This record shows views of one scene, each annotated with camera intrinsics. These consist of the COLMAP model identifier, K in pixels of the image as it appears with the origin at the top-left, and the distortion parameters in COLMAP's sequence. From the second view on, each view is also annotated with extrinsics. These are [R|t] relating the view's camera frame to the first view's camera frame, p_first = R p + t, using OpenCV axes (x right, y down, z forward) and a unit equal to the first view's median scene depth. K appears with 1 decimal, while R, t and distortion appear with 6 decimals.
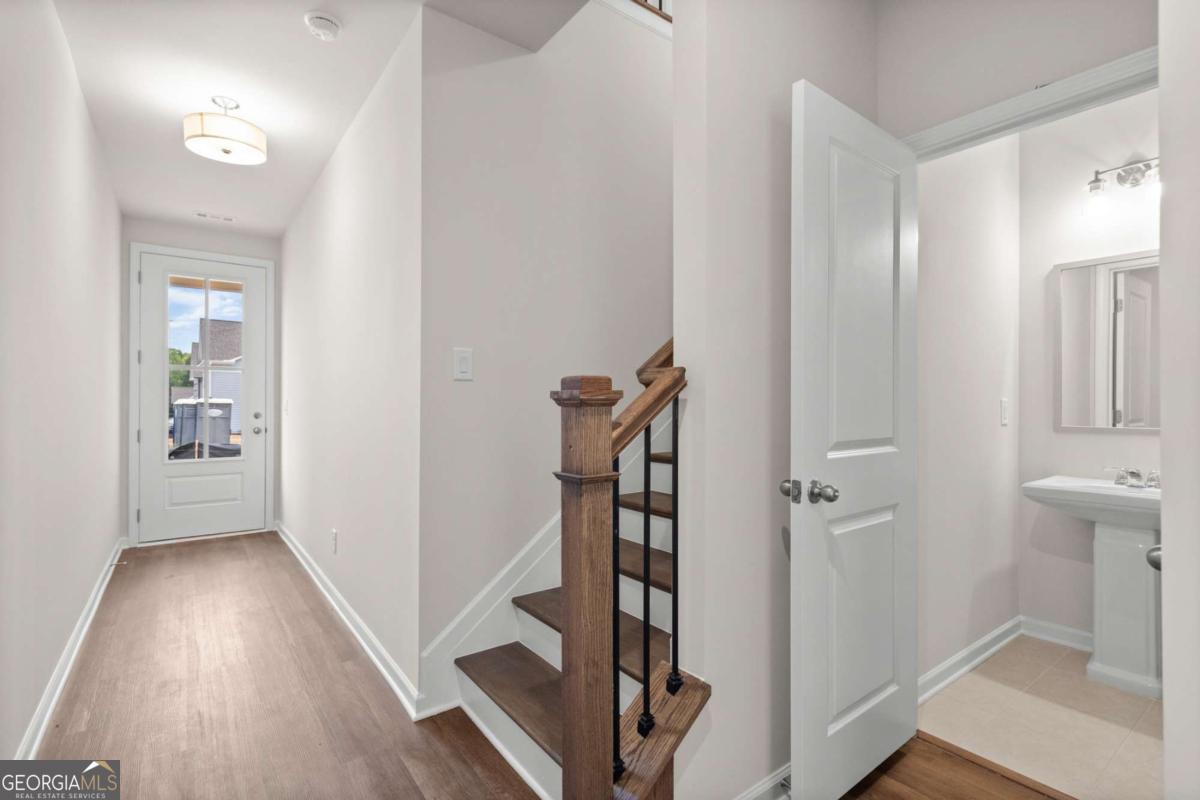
lens RADIAL K [[547.0, 0, 578.7], [0, 547.0, 401.1], [0, 0, 1]] dist [0.008853, 0.000400]
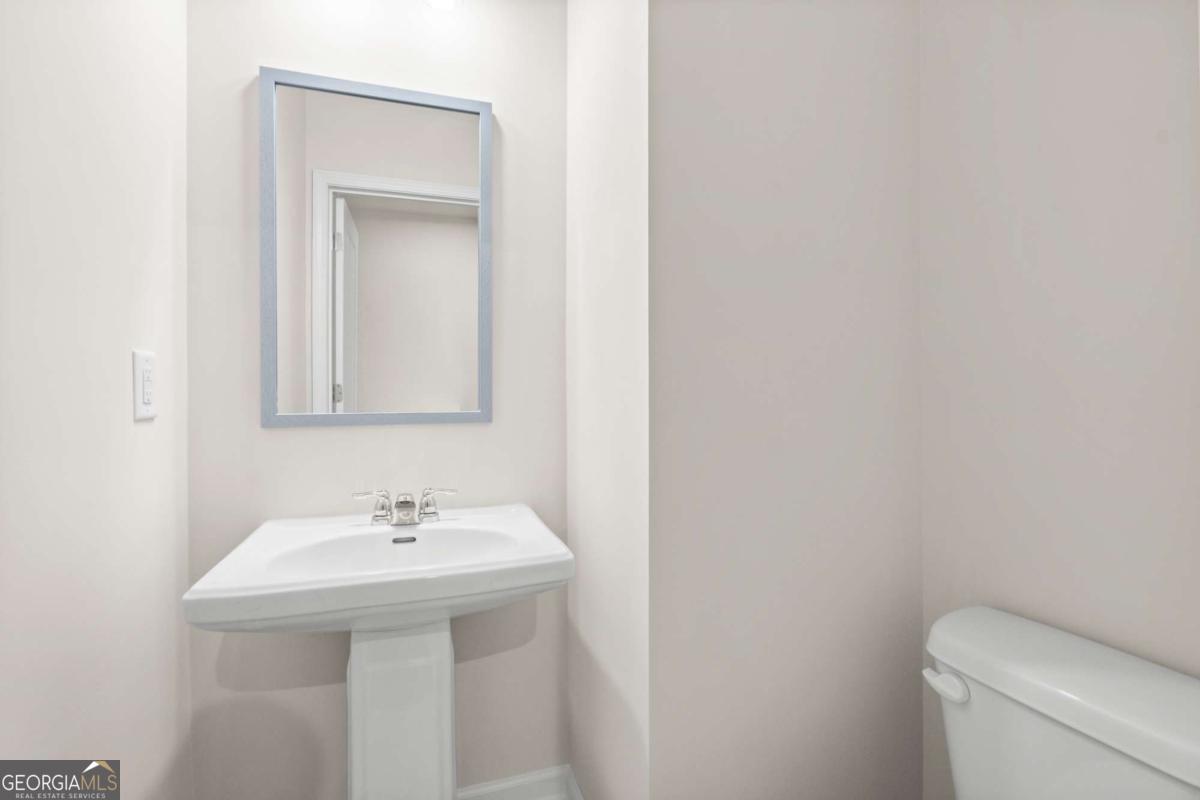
lens RADIAL K [[554.3, 0, 599.2], [0, 554.3, 386.7], [0, 0, 1]] dist [0.001520, 0.000686]
pose [[0.302264, -0.004965, 0.953211, 0.497102], [0.005100, 0.999981, 0.003591, 0.020962], [-0.953211, 0.003776, 0.302284, 0.581796]]
